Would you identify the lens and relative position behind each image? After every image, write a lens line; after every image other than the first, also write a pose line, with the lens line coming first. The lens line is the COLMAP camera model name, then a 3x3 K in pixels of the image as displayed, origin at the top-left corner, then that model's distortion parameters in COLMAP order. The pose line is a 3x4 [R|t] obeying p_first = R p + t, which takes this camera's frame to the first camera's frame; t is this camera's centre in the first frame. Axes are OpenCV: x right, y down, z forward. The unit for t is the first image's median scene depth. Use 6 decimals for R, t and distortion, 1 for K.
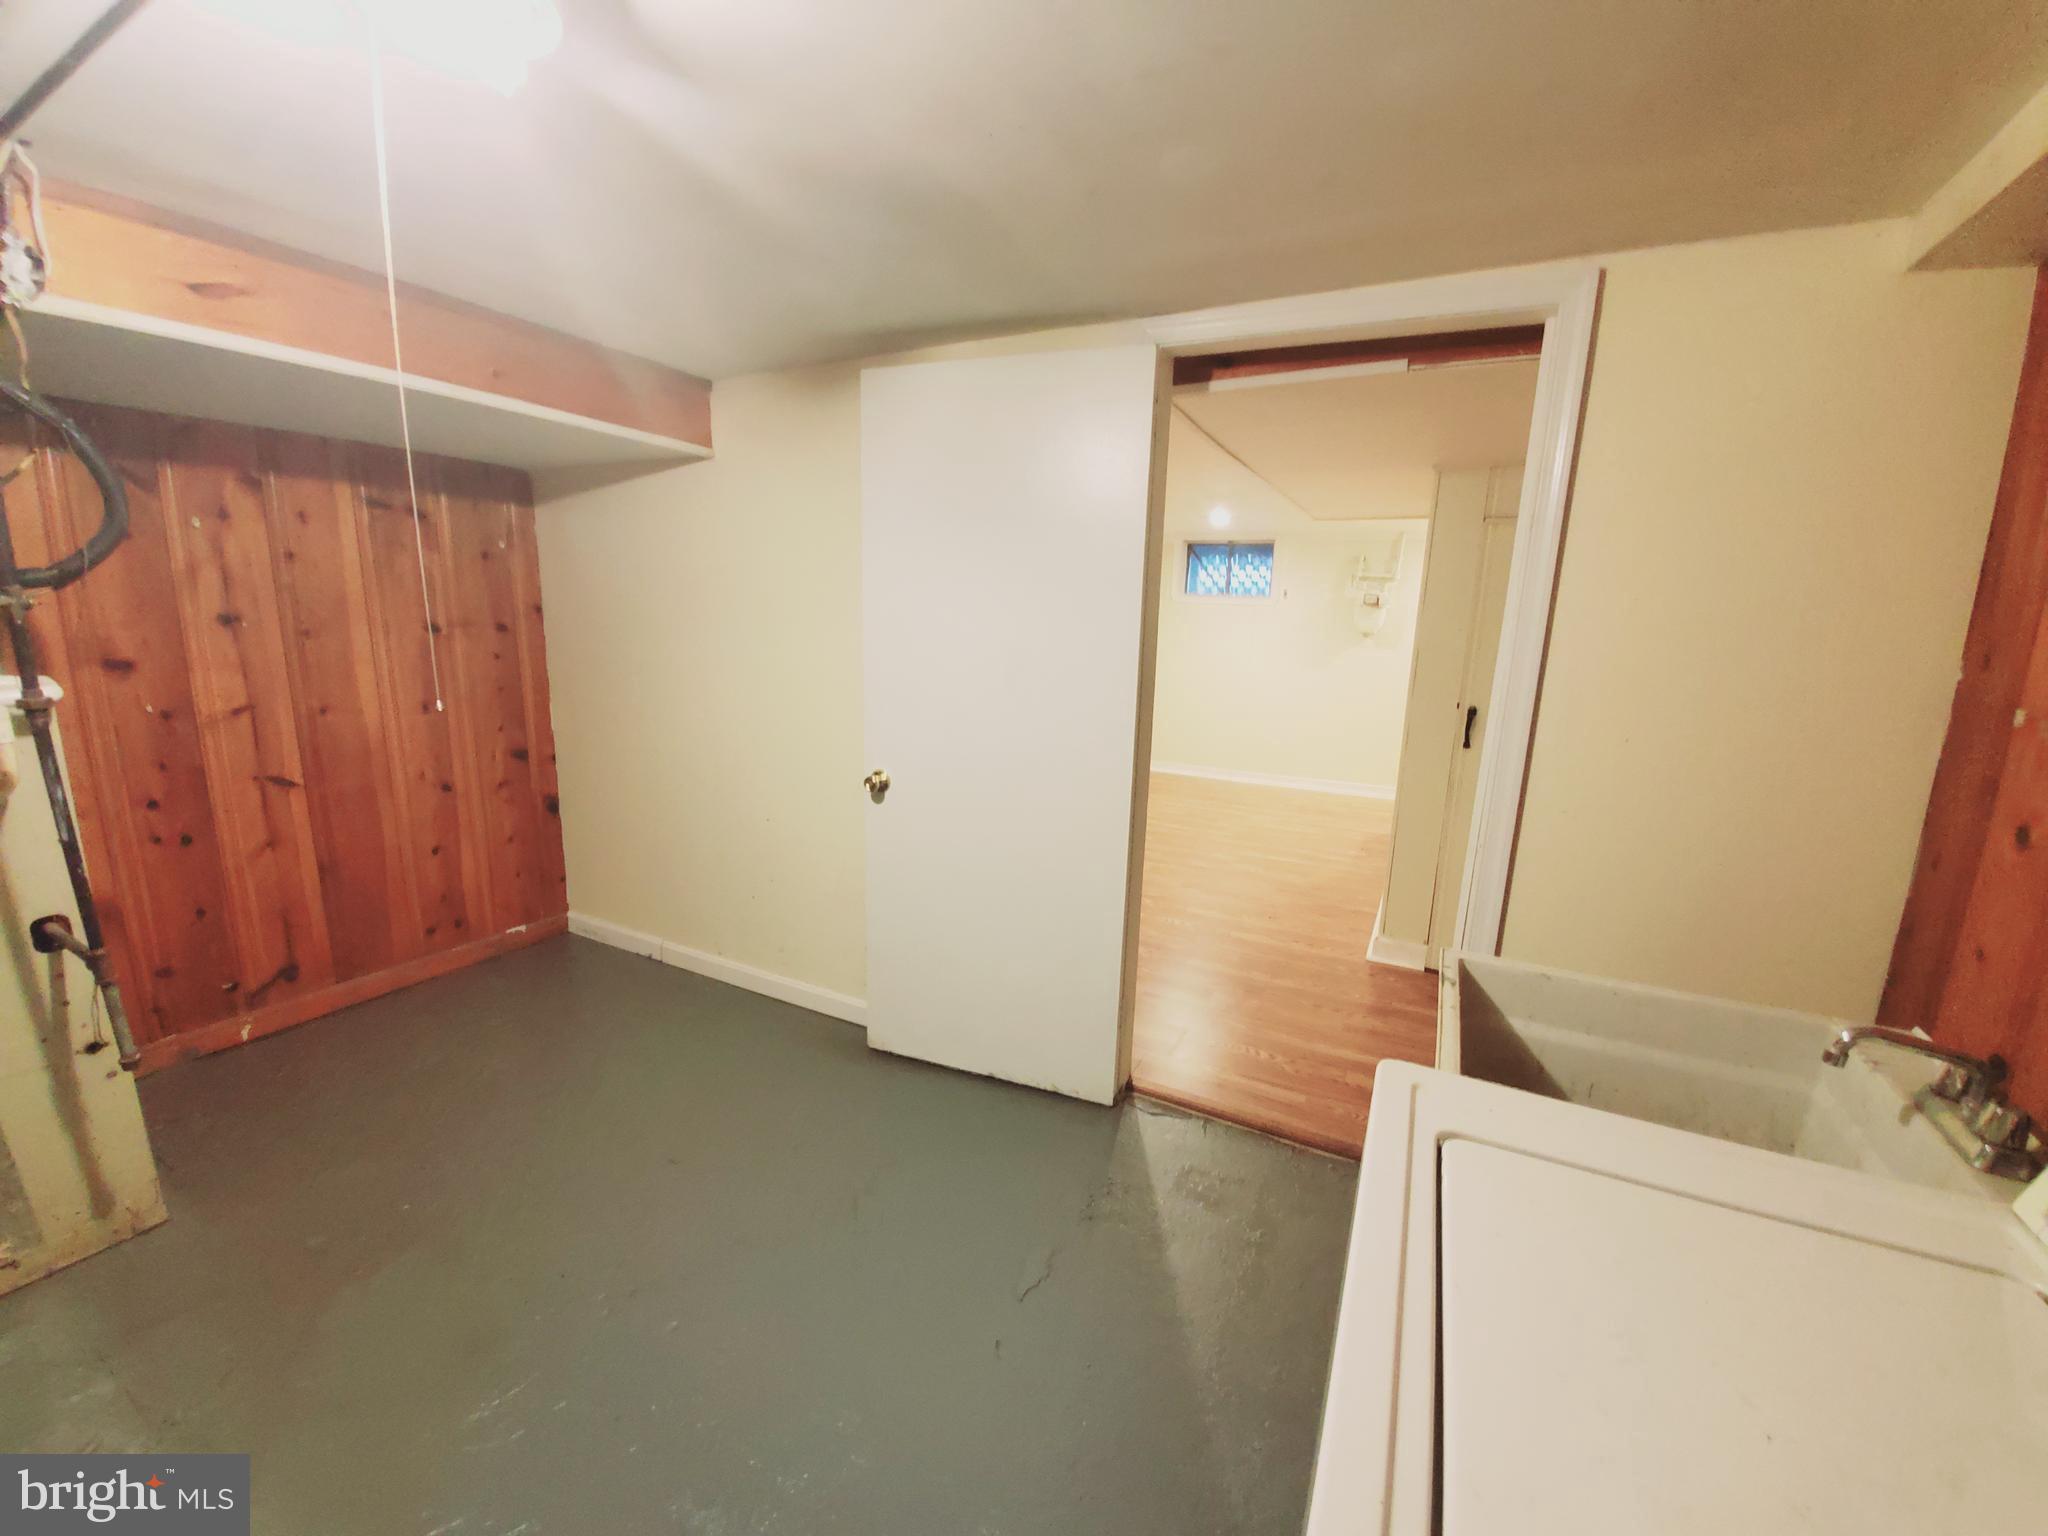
lens RADIAL K [[811.8, 0, 1030.8], [0, 811.8, 776.2], [0, 0, 1]] dist [-0.001818, -0.000322]
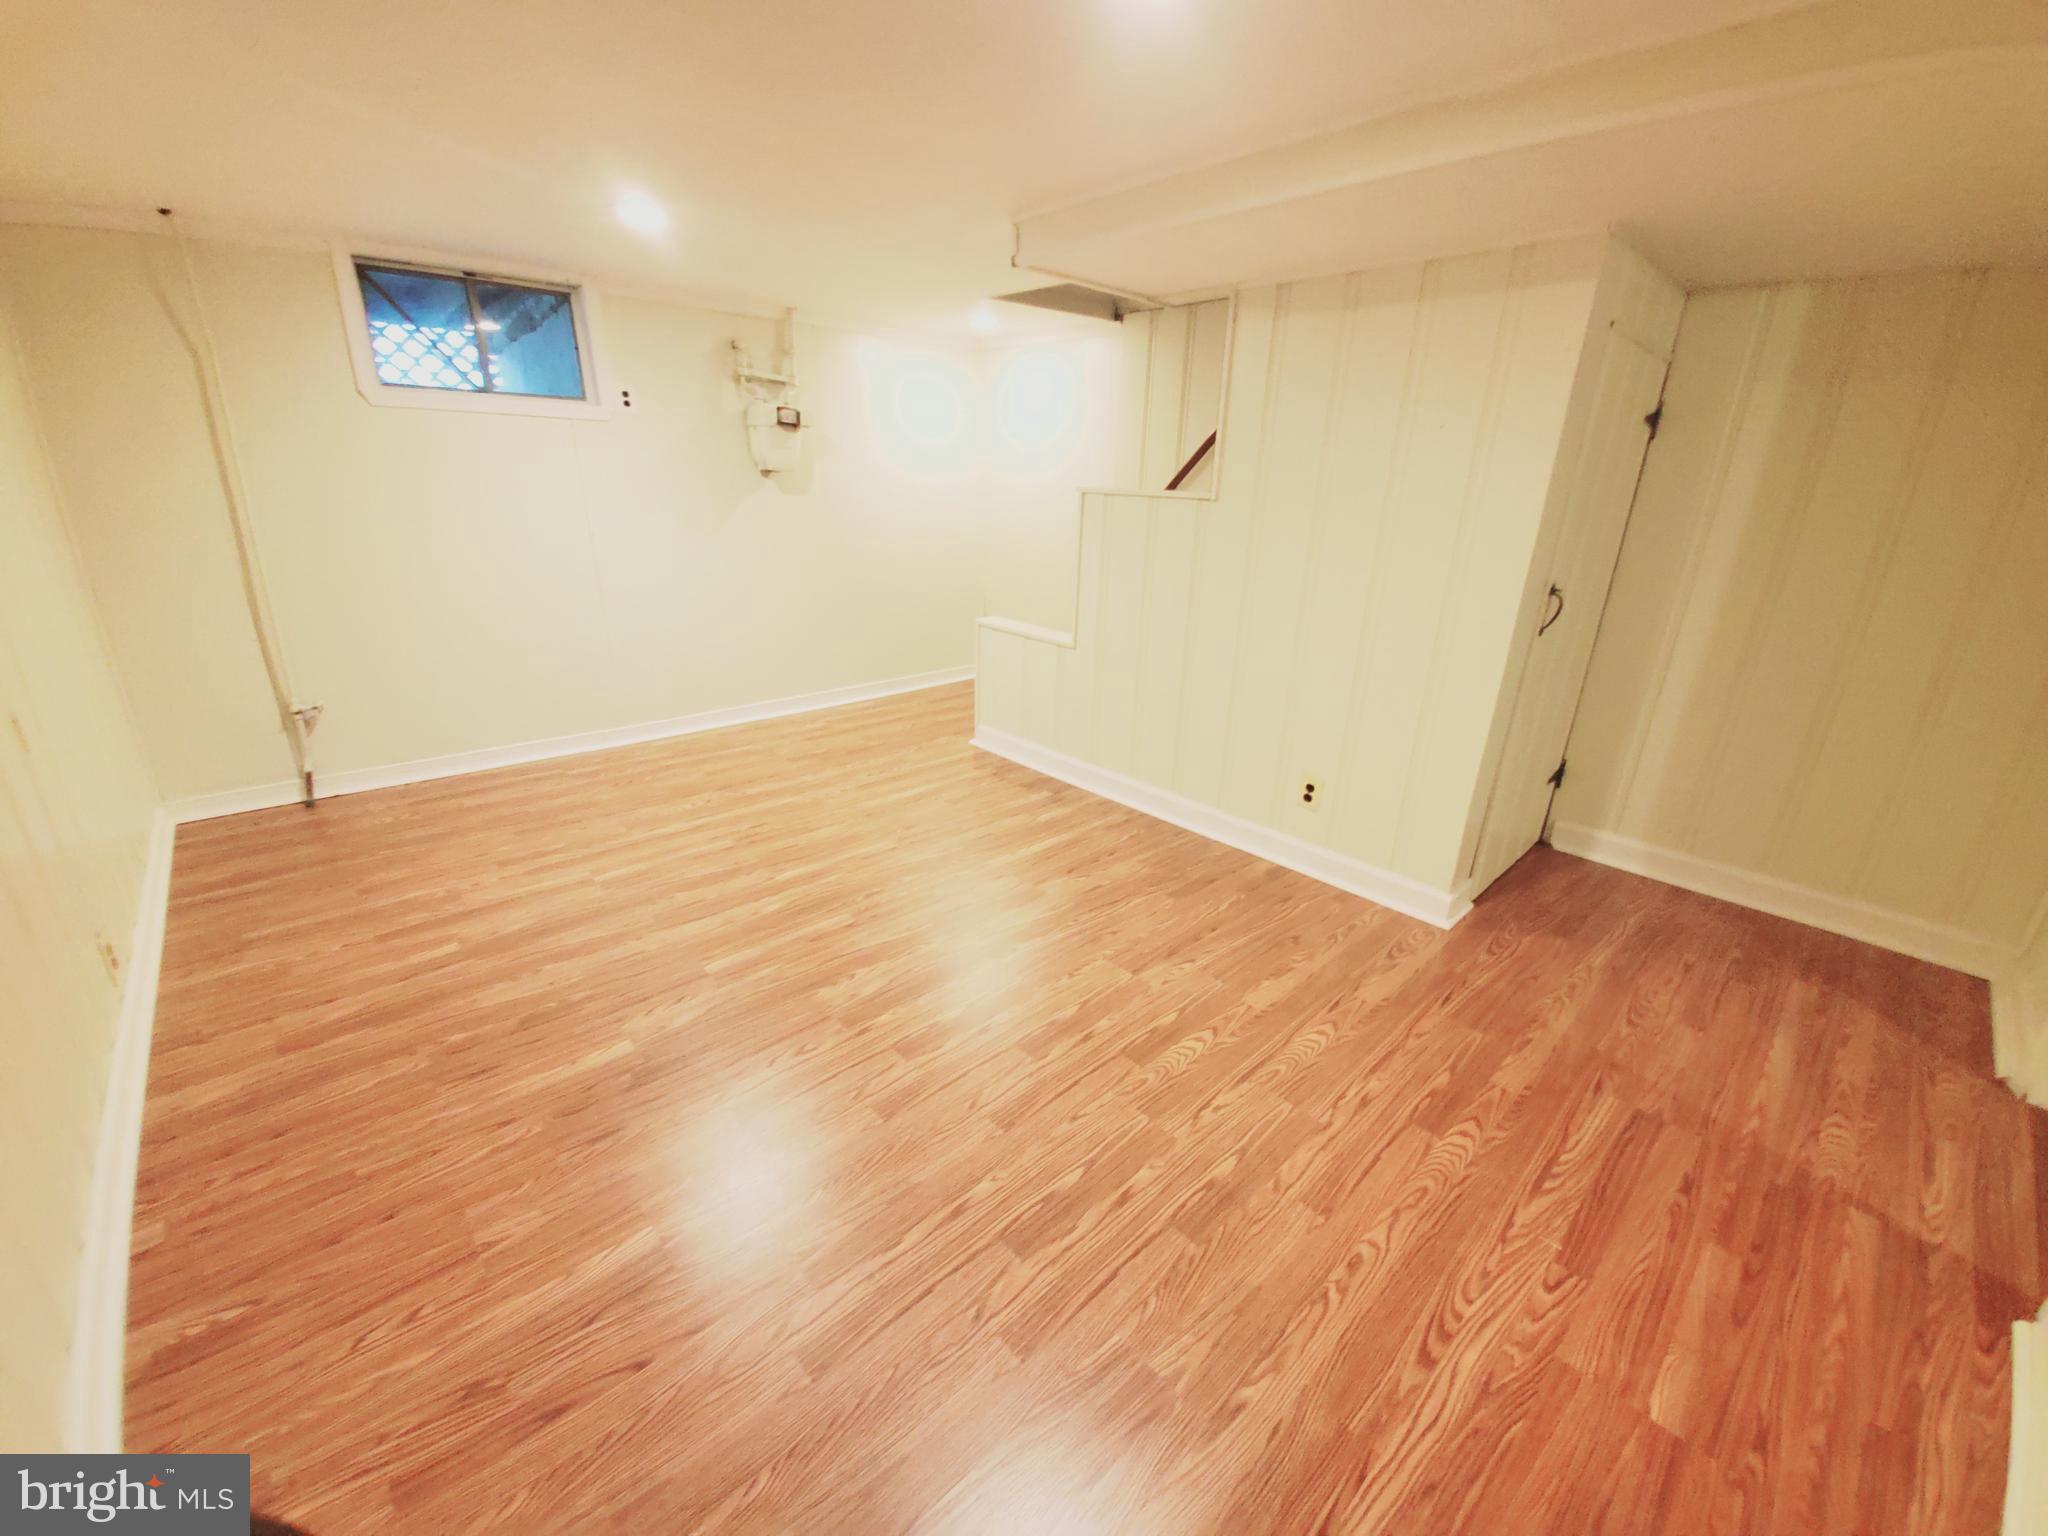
lens RADIAL K [[831.1, 0, 1052.2], [0, 831.1, 774.8], [0, 0, 1]] dist [-0.000054, -0.005269]
pose [[0.317425, -0.338525, 0.885800, -0.191352], [0.162286, 0.939721, 0.300977, -0.113437], [-0.934293, 0.048215, 0.353229, 0.577942]]
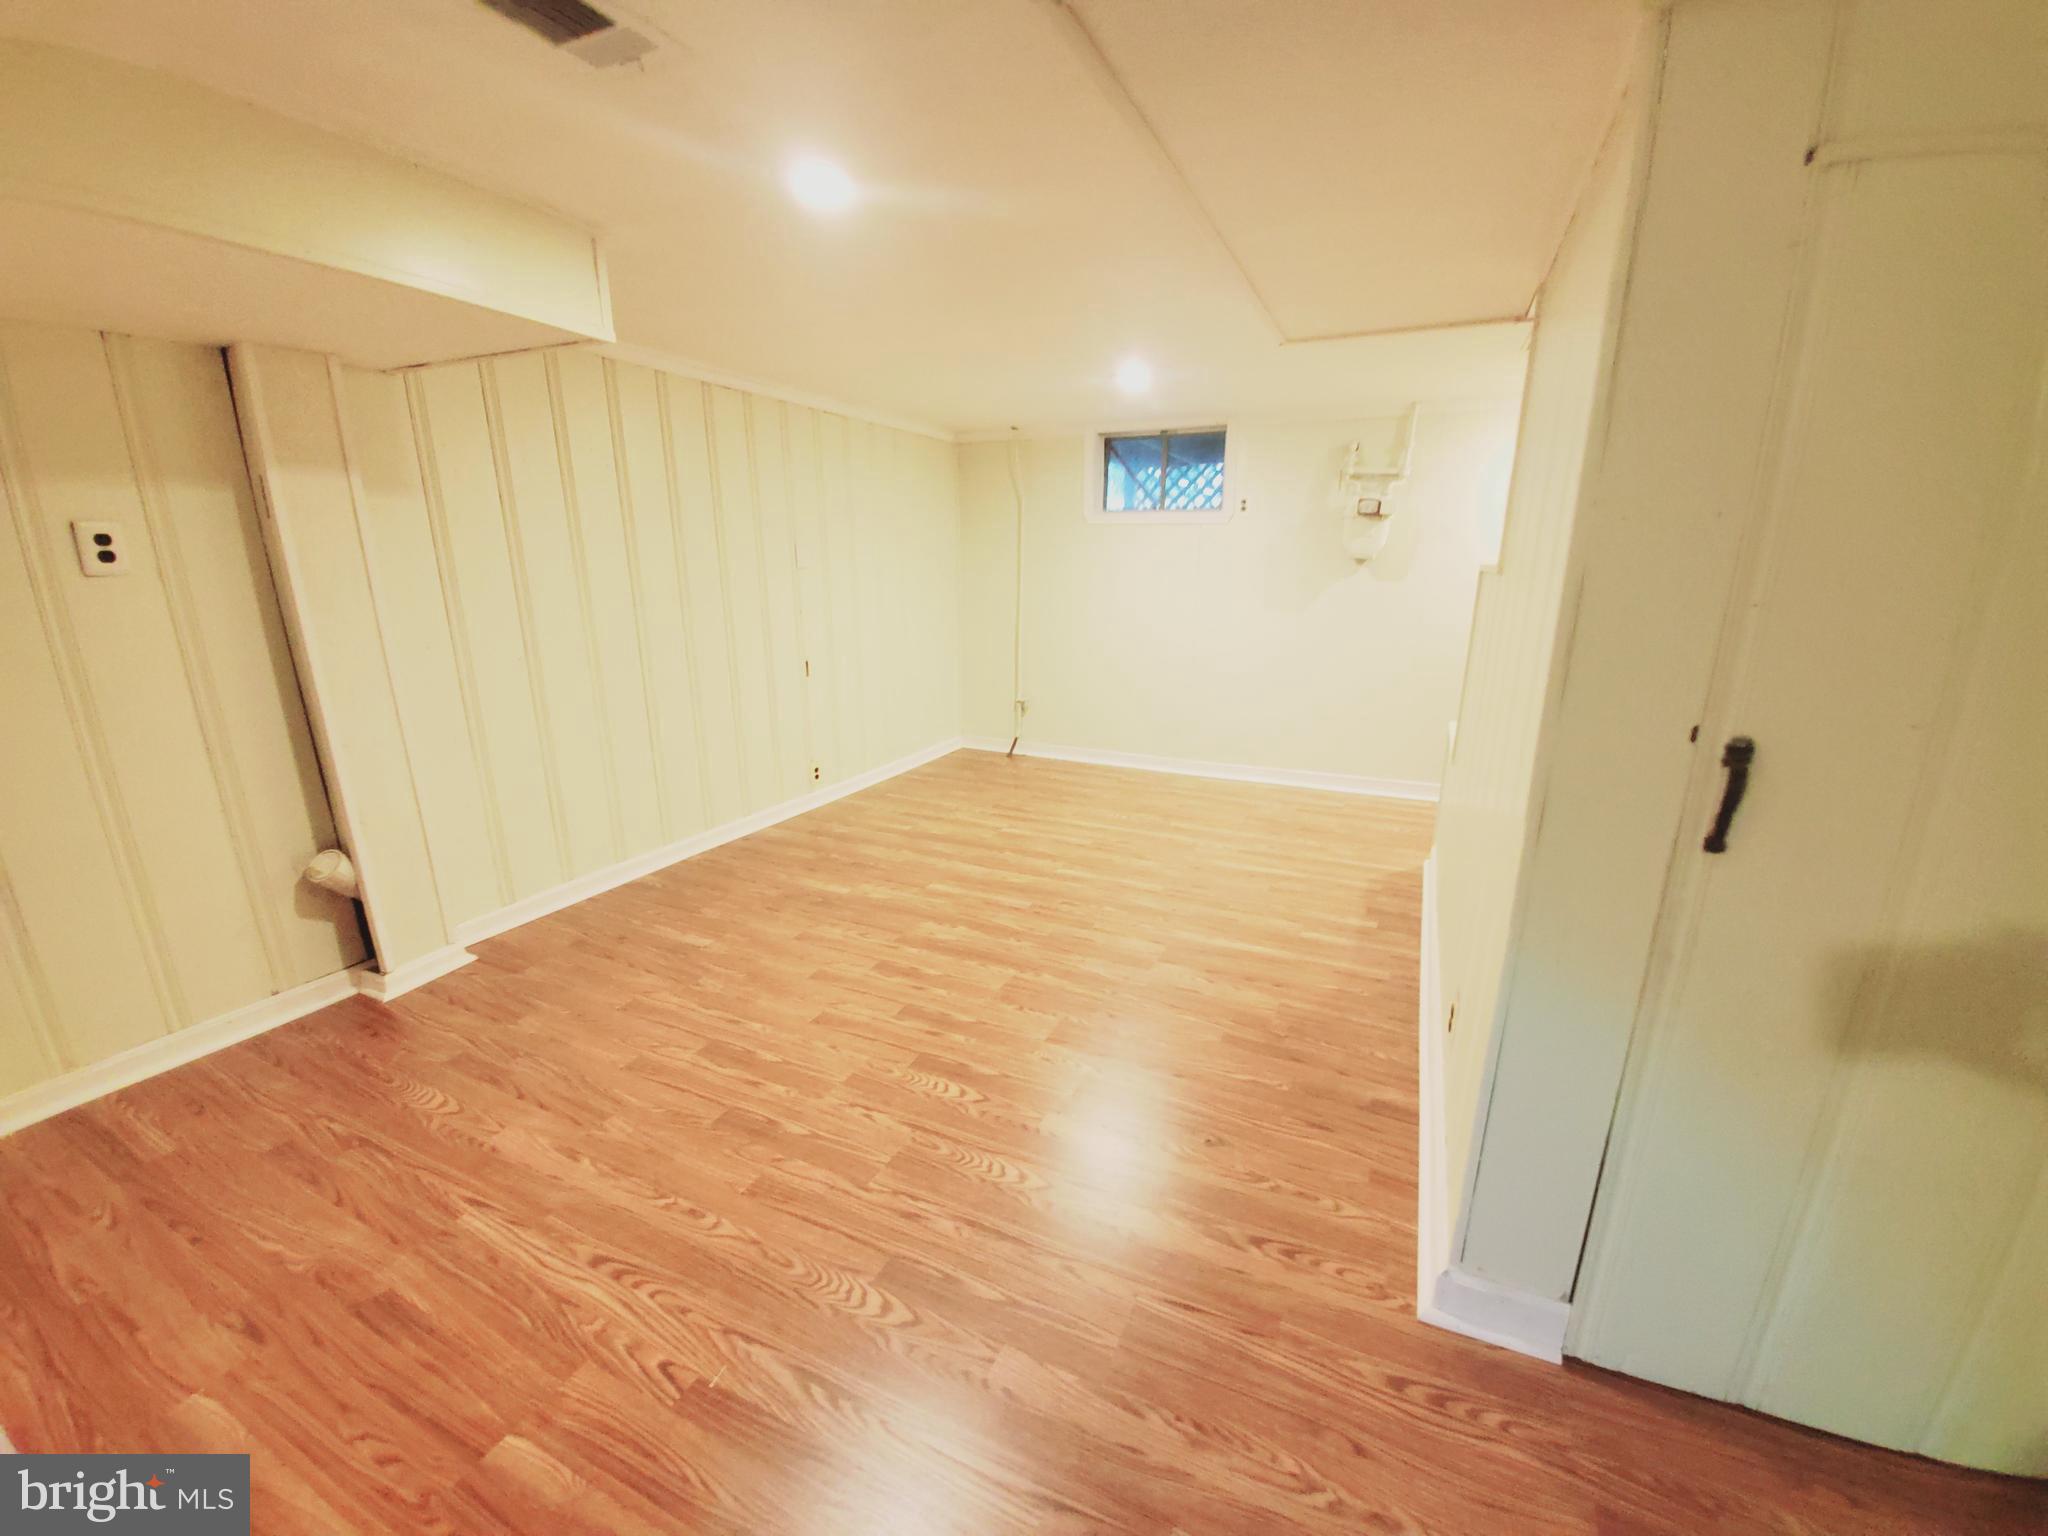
lens RADIAL K [[811.8, 0, 1030.8], [0, 811.8, 776.2], [0, 0, 1]] dist [-0.001818, -0.000322]
pose [[0.998849, -0.035938, 0.031779, 0.111263], [0.033713, 0.997118, 0.067971, -0.051037], [-0.034130, -0.066821, 0.997181, 0.325611]]
